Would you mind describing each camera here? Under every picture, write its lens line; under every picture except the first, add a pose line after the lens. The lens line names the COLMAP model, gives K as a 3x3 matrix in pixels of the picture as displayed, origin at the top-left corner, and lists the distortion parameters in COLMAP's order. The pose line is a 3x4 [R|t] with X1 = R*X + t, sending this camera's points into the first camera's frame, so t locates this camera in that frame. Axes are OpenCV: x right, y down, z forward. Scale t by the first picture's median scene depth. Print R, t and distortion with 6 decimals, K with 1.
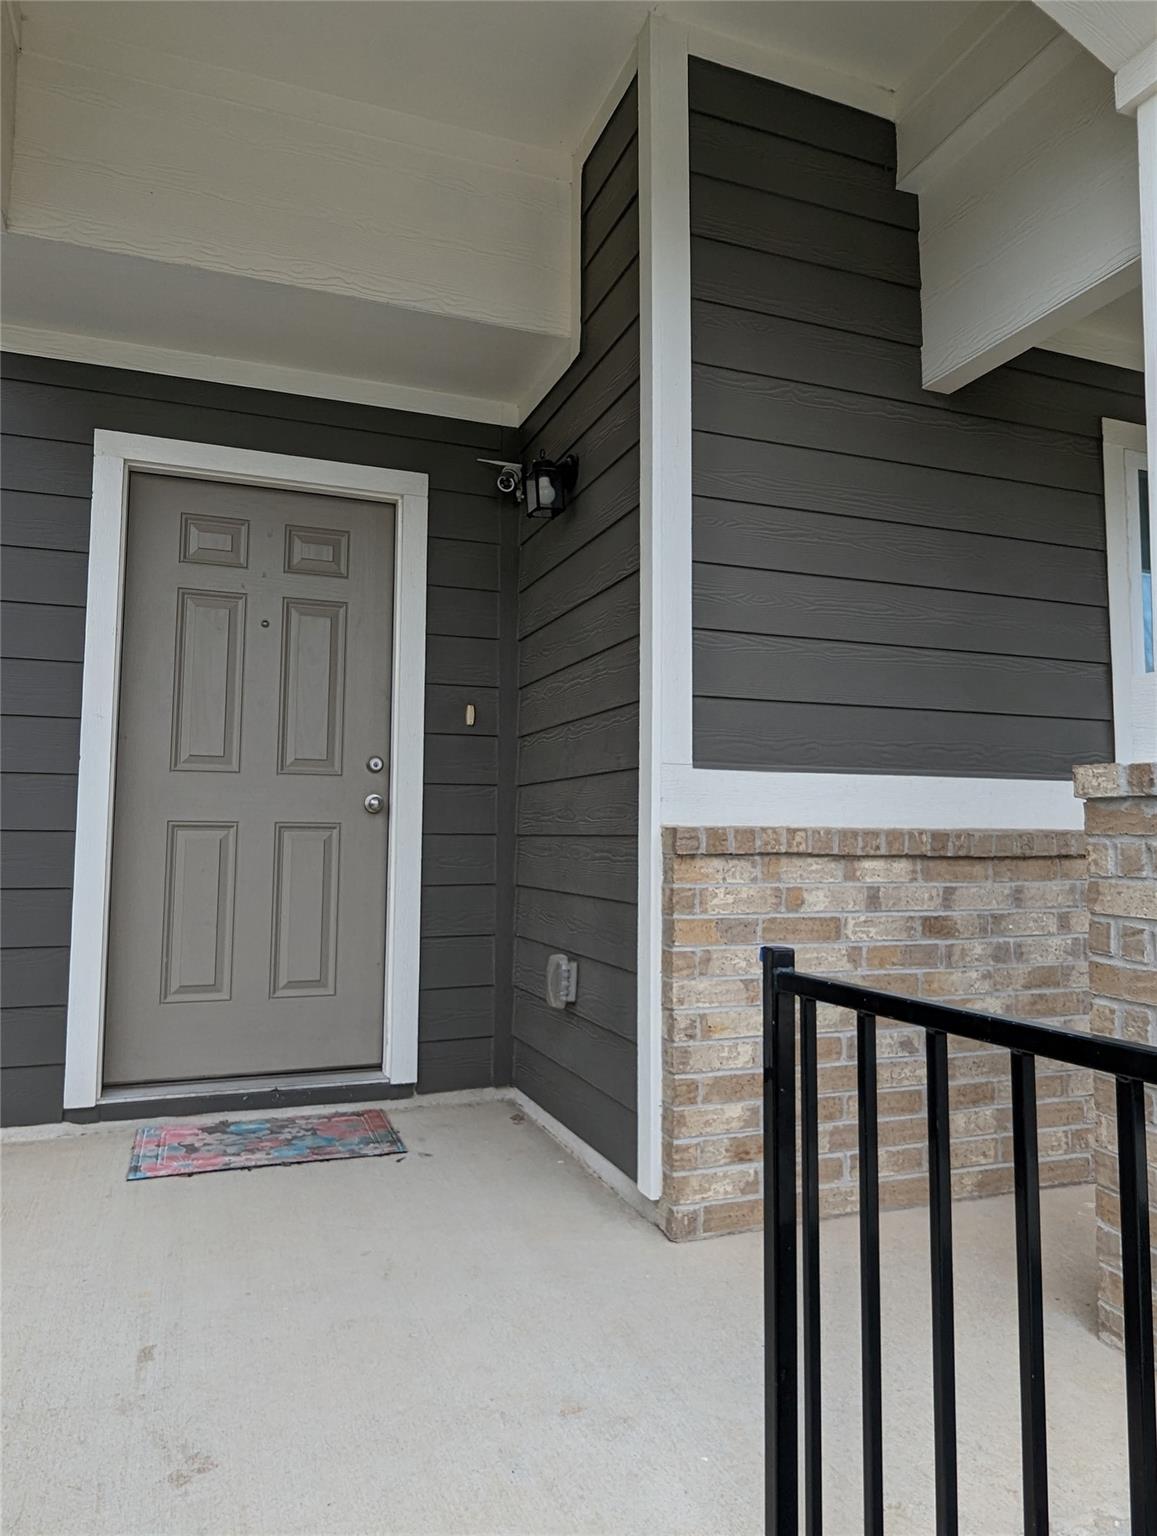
lens RADIAL K [[1030.8, 0, 579.7], [0, 1030.8, 765.1], [0, 0, 1]] dist [0.002285, 0.001328]
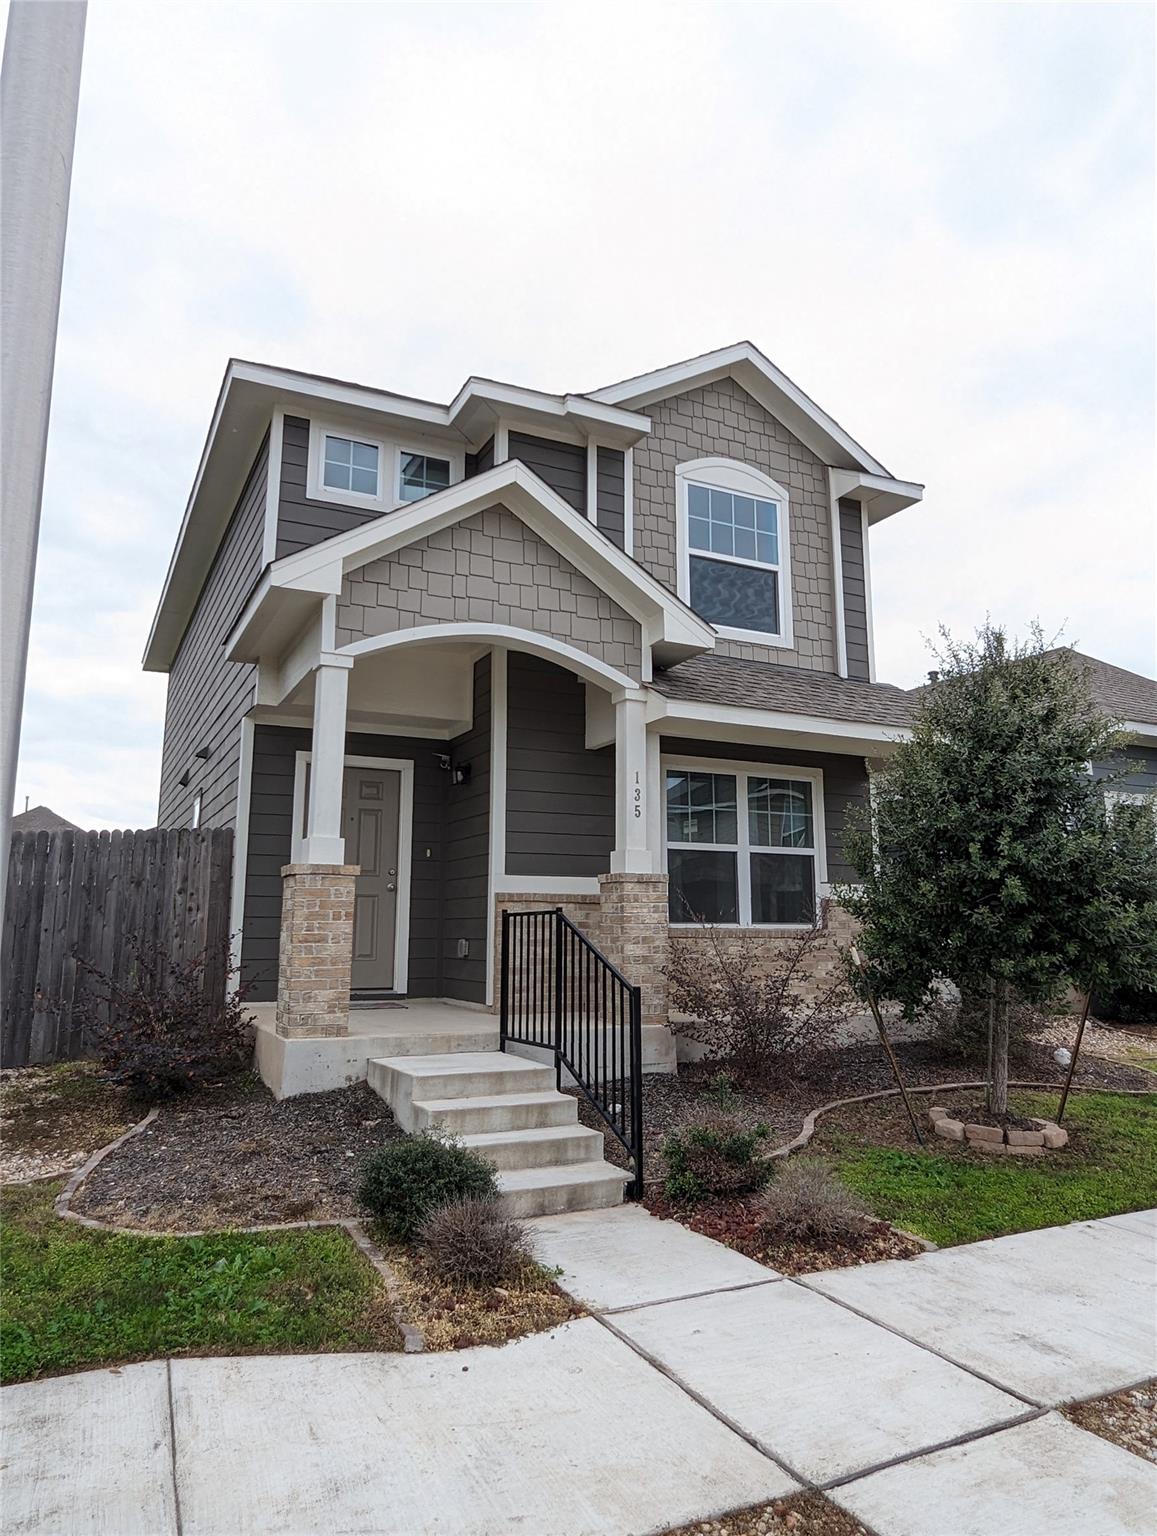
lens RADIAL K [[1030.8, 0, 579.0], [0, 1030.8, 763.5], [0, 0, 1]] dist [0.002285, 0.001328]
pose [[0.994802, 0.009847, 0.101352, 0.006514], [-0.000864, 0.996094, -0.088298, -0.051168], [-0.101826, 0.087752, 0.990924, -1.914563]]
